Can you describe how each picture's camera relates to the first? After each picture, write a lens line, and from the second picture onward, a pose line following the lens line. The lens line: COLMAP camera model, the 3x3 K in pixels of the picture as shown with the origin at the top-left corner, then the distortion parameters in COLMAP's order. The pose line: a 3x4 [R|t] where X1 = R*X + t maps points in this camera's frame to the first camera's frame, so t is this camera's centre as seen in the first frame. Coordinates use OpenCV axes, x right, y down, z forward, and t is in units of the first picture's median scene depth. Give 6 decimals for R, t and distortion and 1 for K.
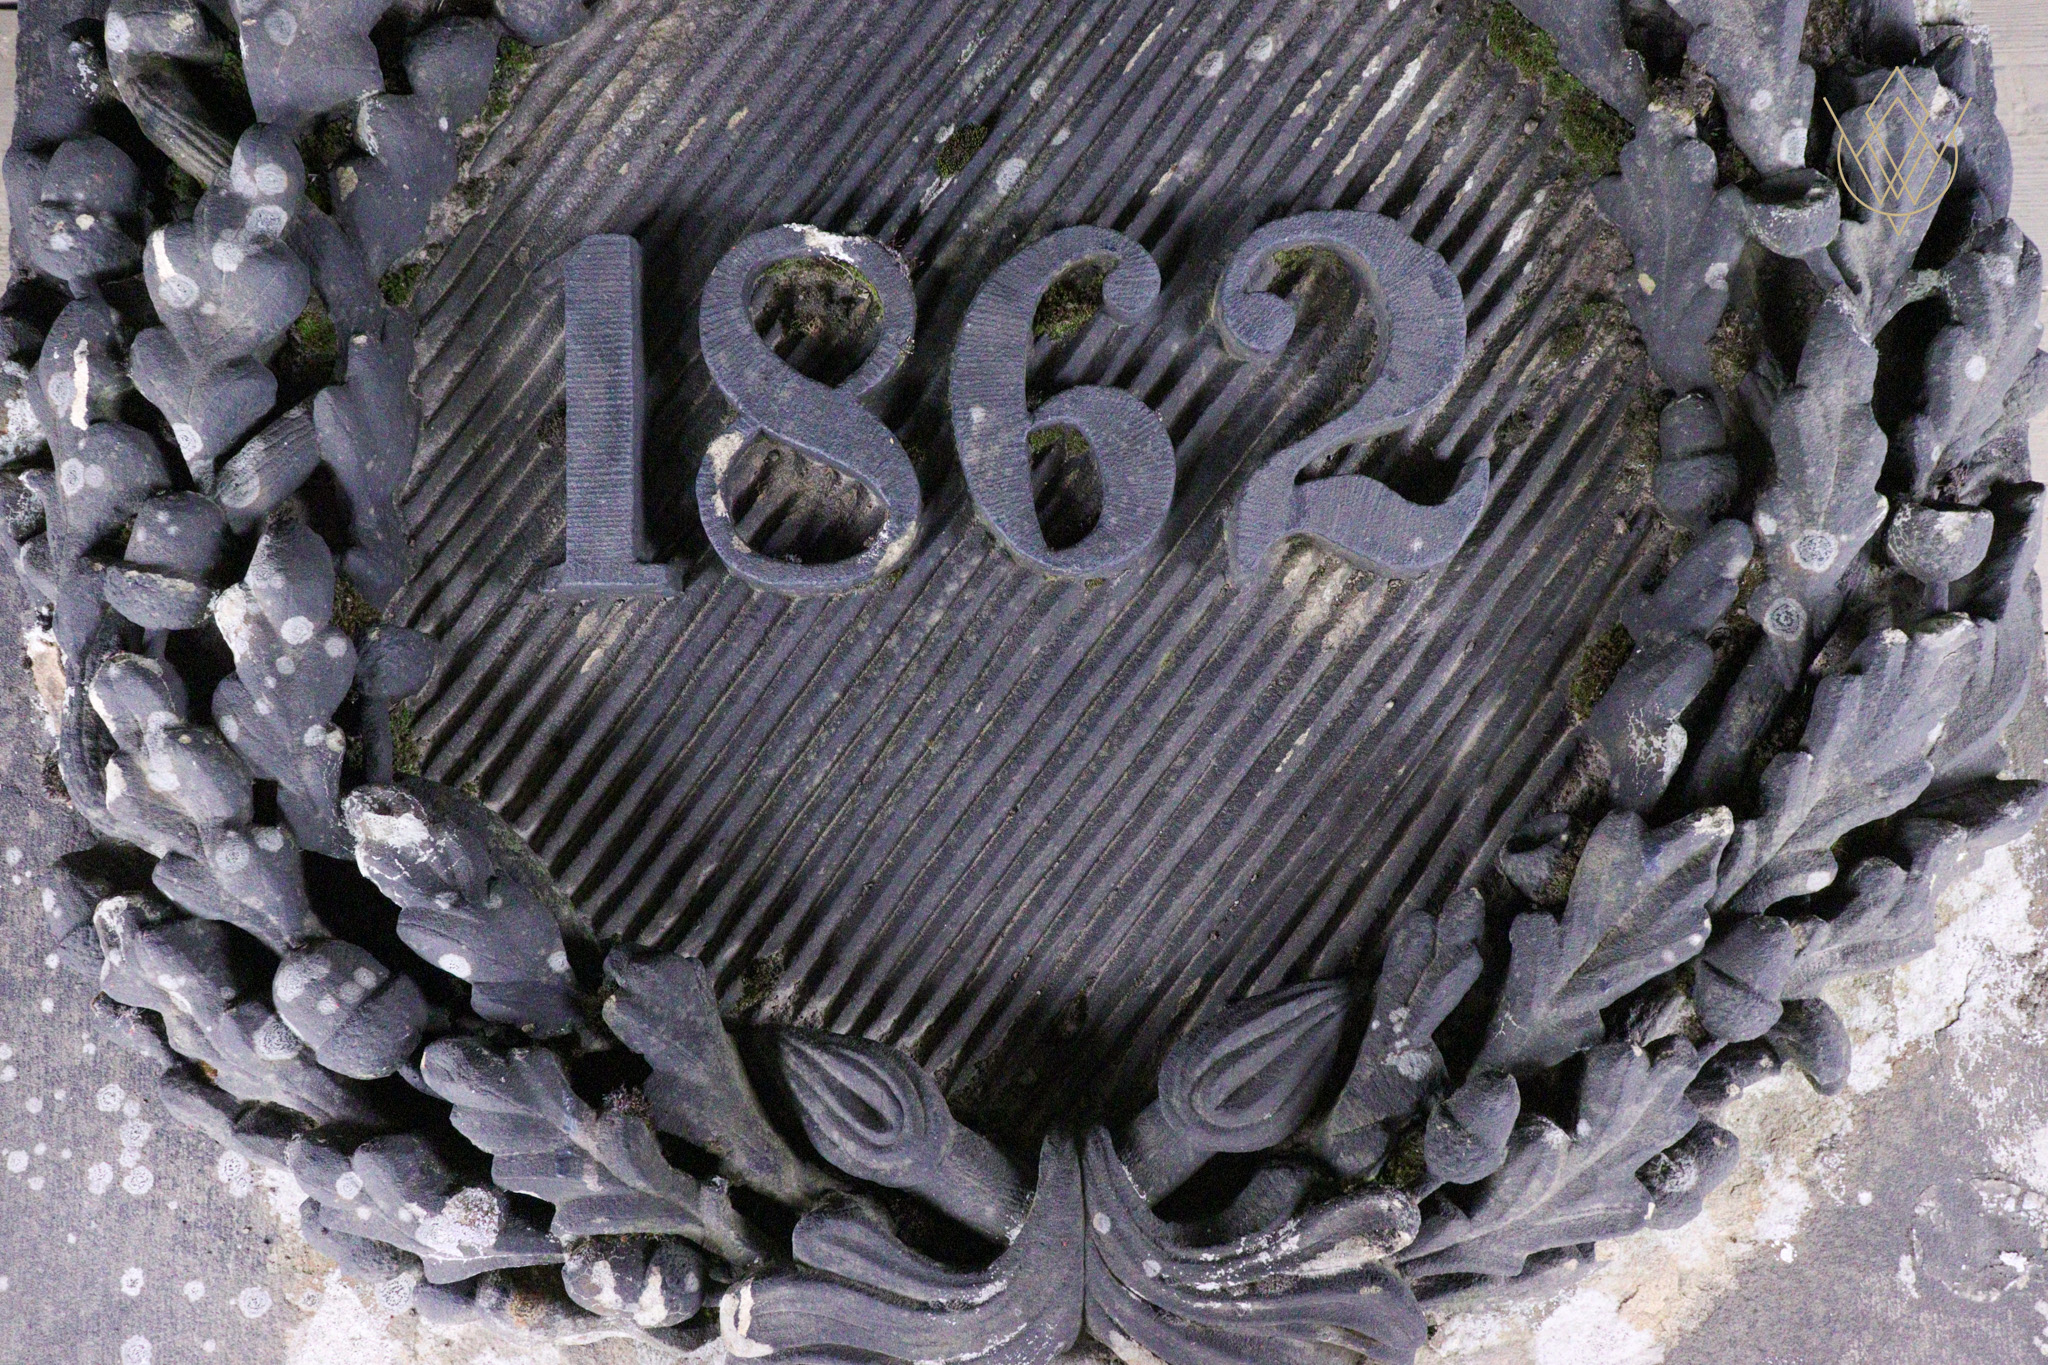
lens RADIAL K [[1685.1, 0, 1028.9], [0, 1685.1, 692.1], [0, 0, 1]] dist [-0.000988, -0.002689]
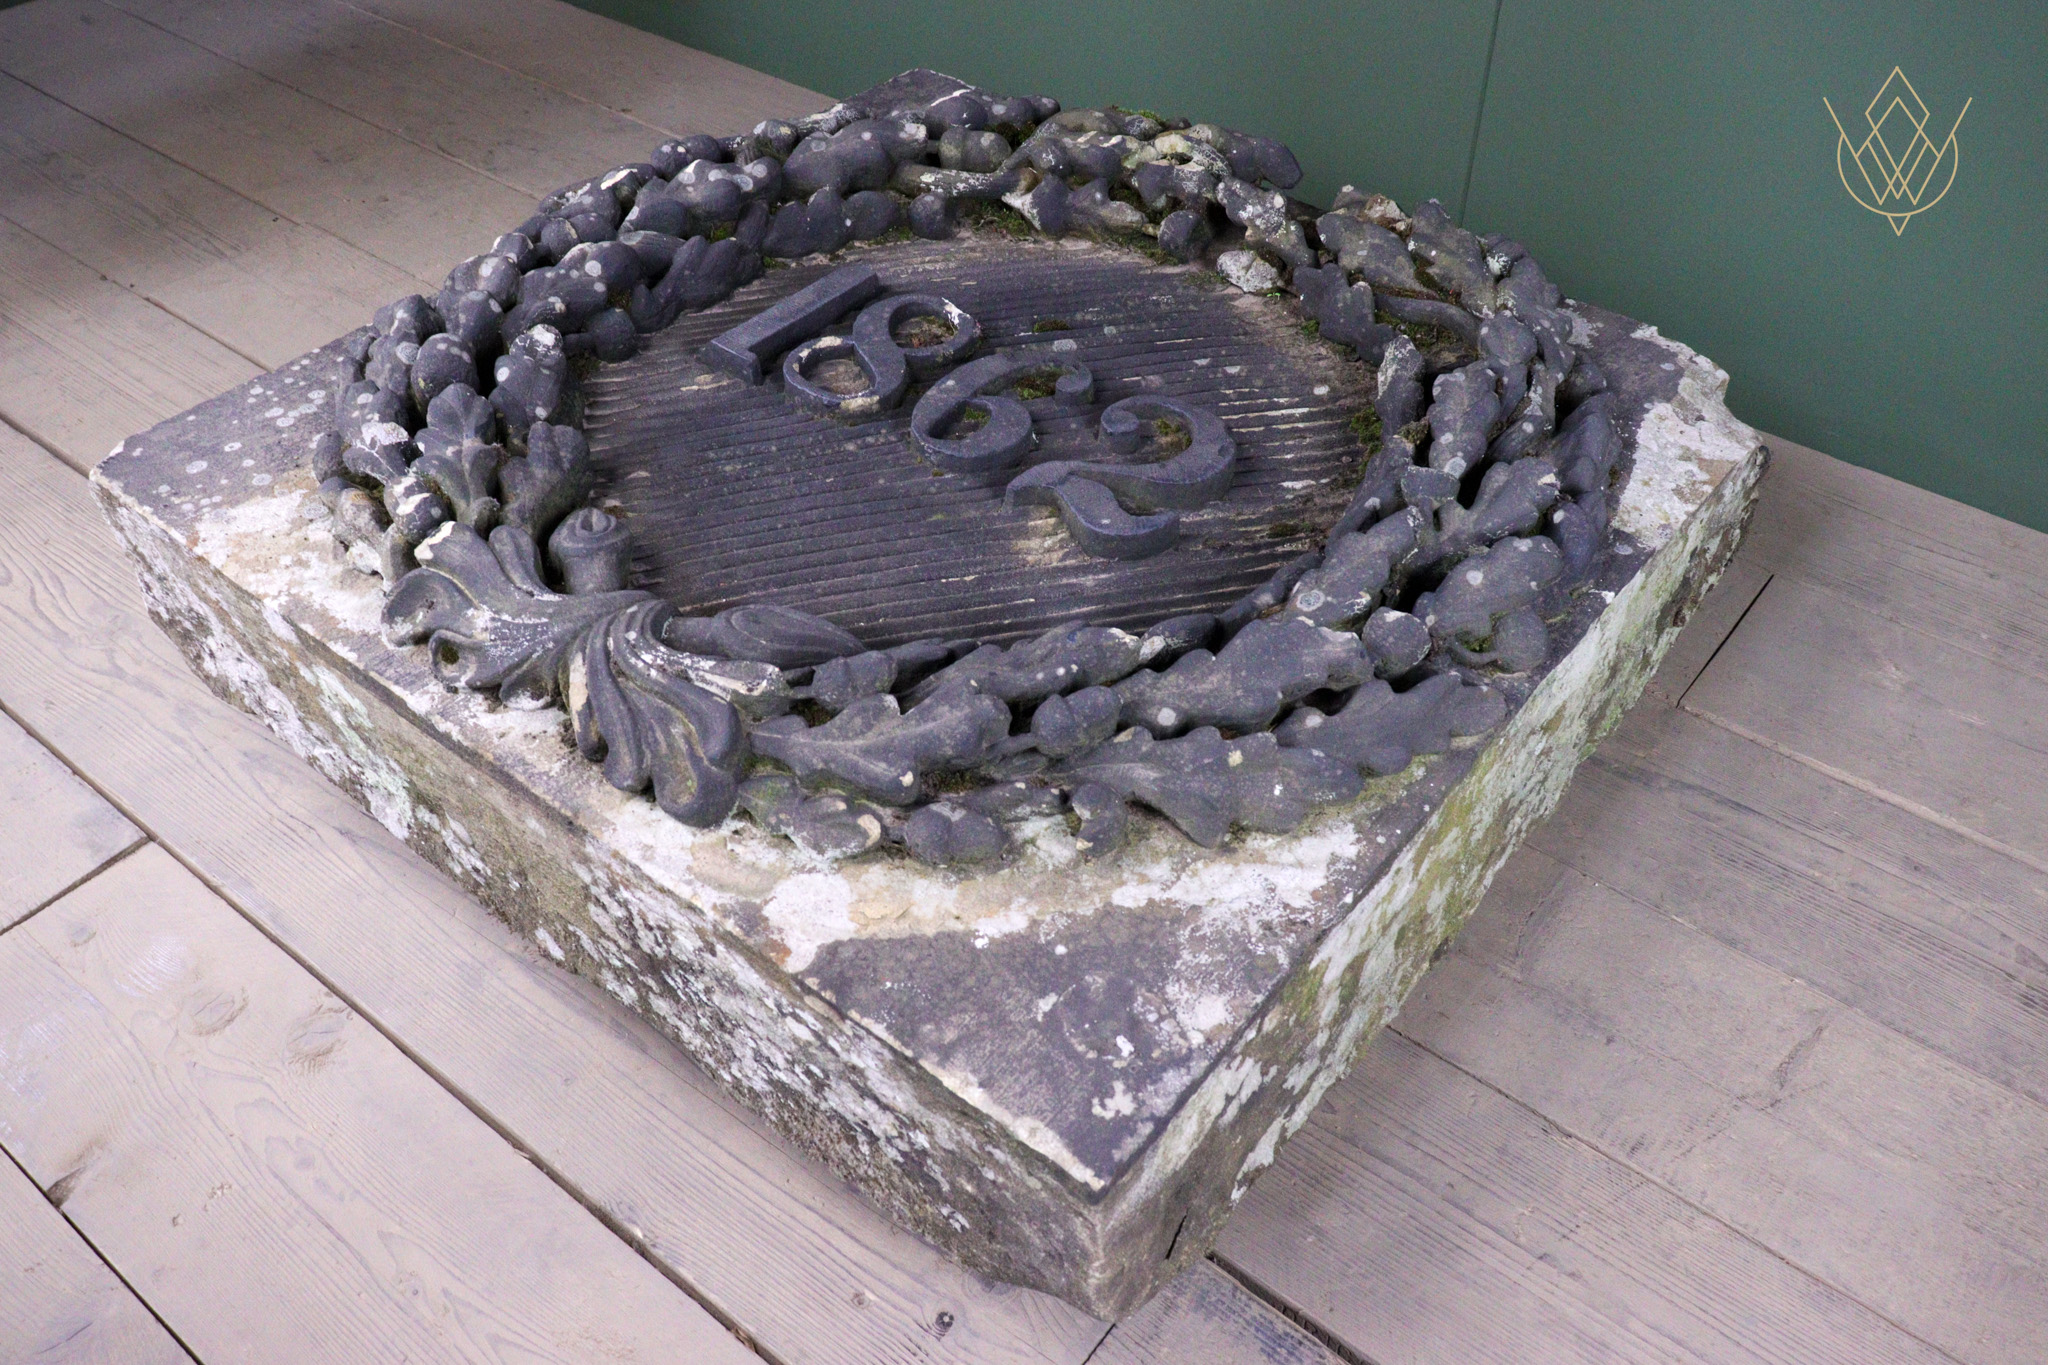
lens RADIAL K [[1685.1, 0, 1028.9], [0, 1685.1, 692.1], [0, 0, 1]] dist [-0.000988, -0.002689]
pose [[0.763158, 0.438138, -0.475000, 0.973922], [-0.643133, 0.586635, -0.492179, 0.802946], [0.063010, 0.681098, 0.729476, -0.012868]]
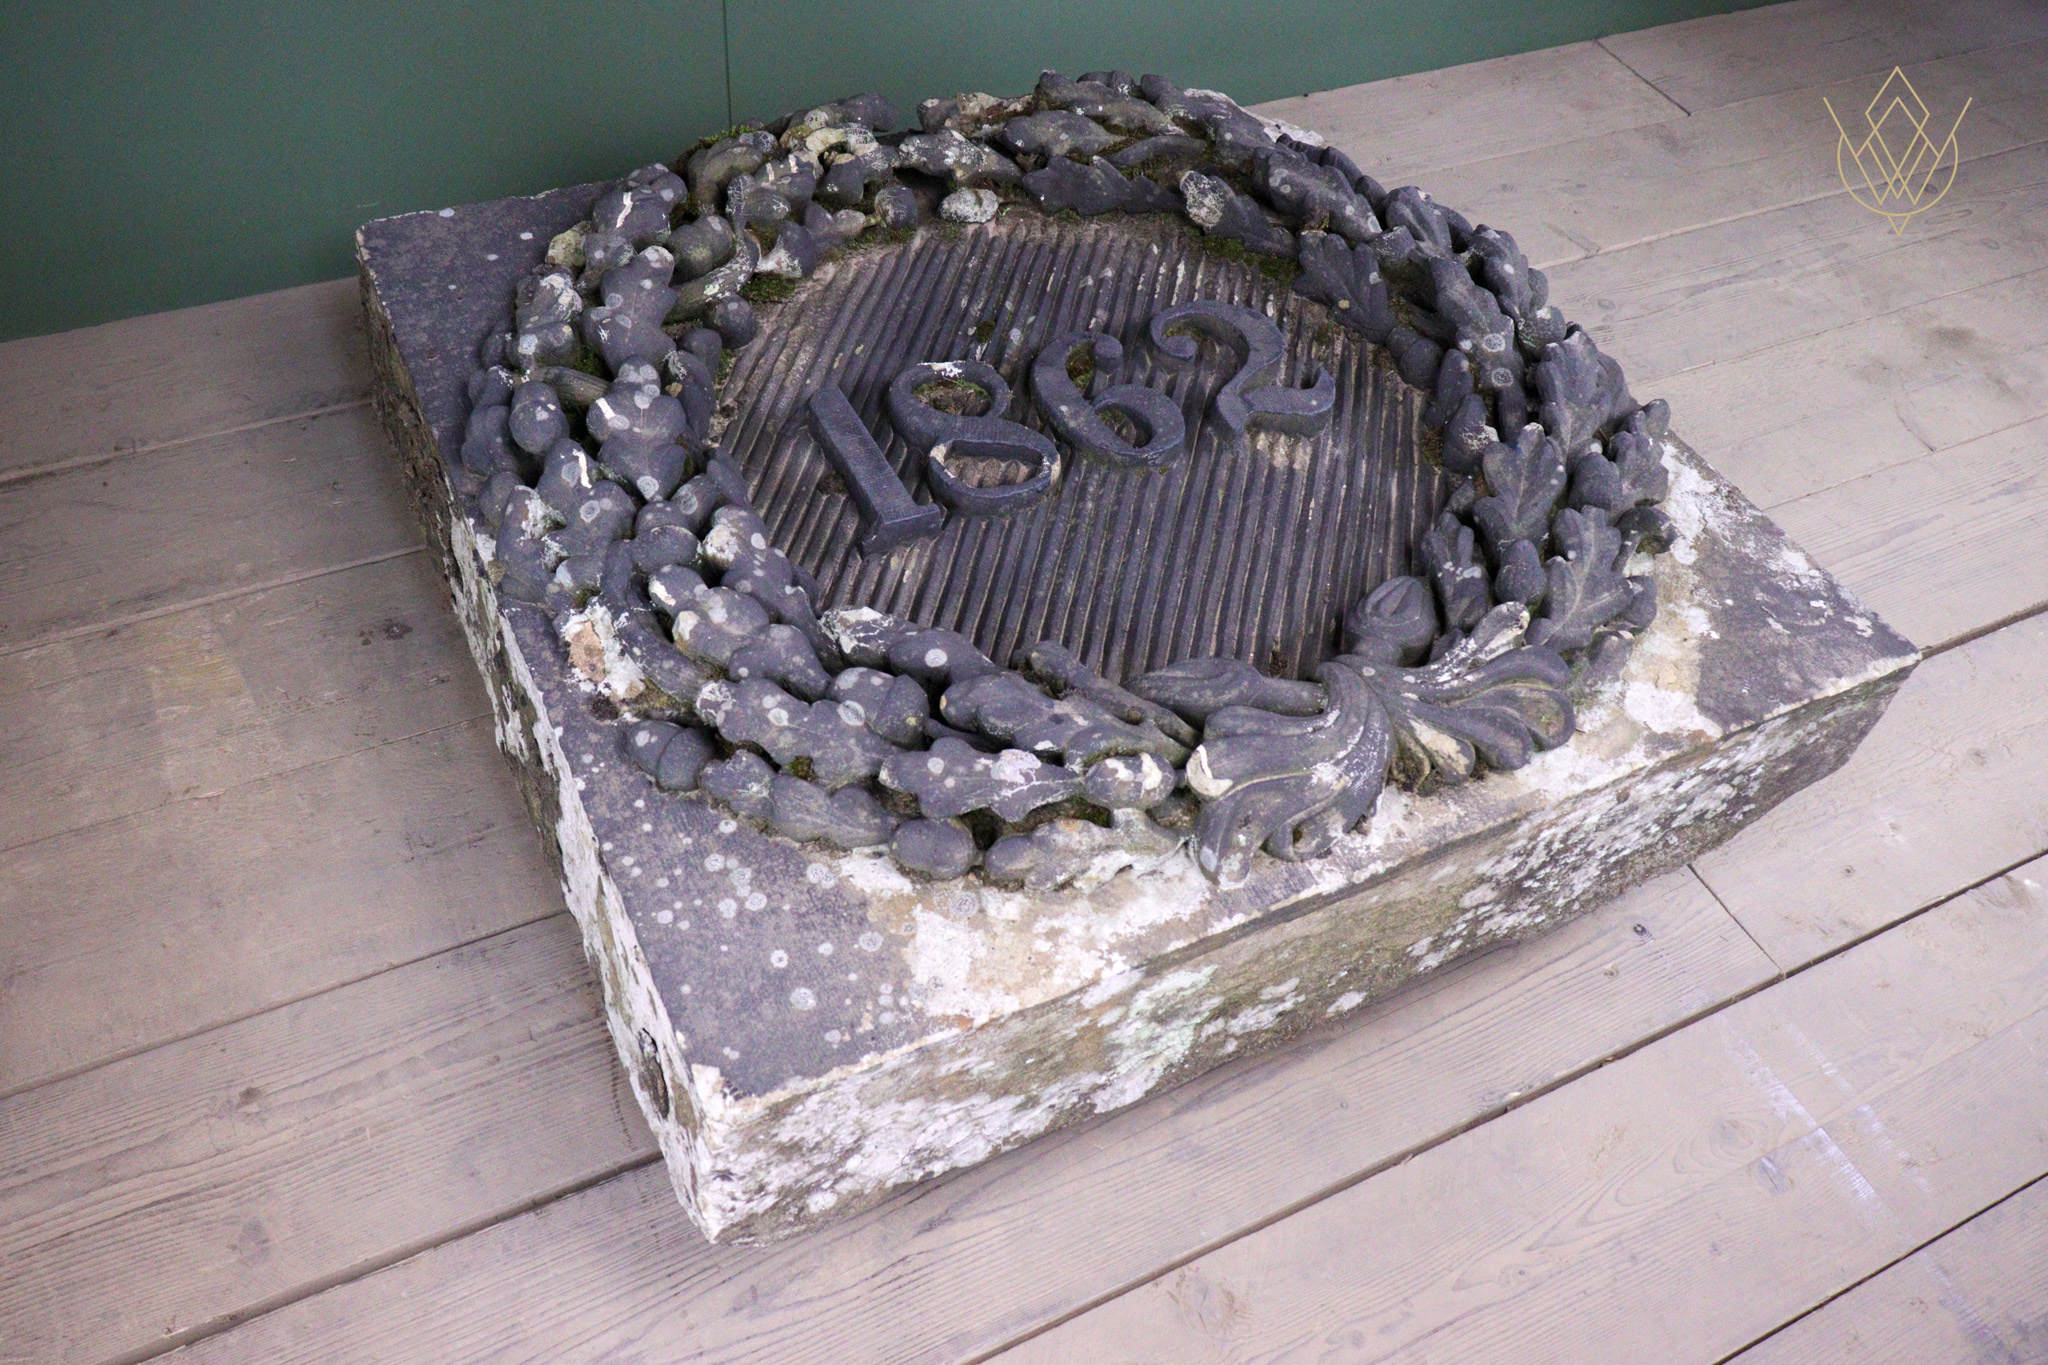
lens RADIAL K [[1685.7, 0, 1026.8], [0, 1685.7, 684.5], [0, 0, 1]] dist [-0.000331, -0.008482]
pose [[0.902240, -0.263593, 0.341294, -0.745522], [0.413404, 0.753915, -0.510597, 0.938056], [-0.122717, 0.601774, 0.789182, -0.205328]]
